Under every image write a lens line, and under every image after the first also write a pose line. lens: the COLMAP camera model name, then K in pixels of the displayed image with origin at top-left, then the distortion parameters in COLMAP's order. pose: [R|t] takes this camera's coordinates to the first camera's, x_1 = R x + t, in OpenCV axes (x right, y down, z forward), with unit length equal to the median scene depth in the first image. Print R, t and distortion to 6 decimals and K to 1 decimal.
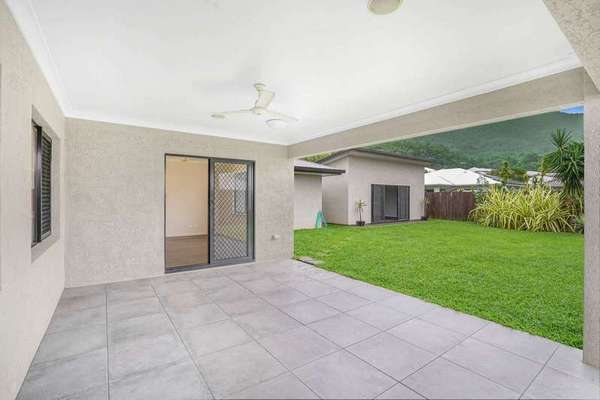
lens RADIAL K [[300.7, 0, 300.5], [0, 300.7, 205.2], [0, 0, 1]] dist [0.000109, 0.001355]
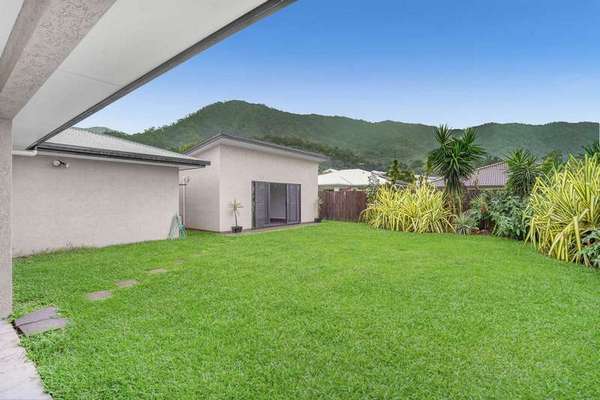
lens RADIAL K [[300.7, 0, 300.5], [0, 300.7, 205.2], [0, 0, 1]] dist [0.000109, 0.001355]
pose [[0.960833, -0.008955, 0.276984, 0.134230], [0.009327, 0.999956, -0.000027, -0.002293], [-0.276972, 0.002610, 0.960874, 0.171869]]
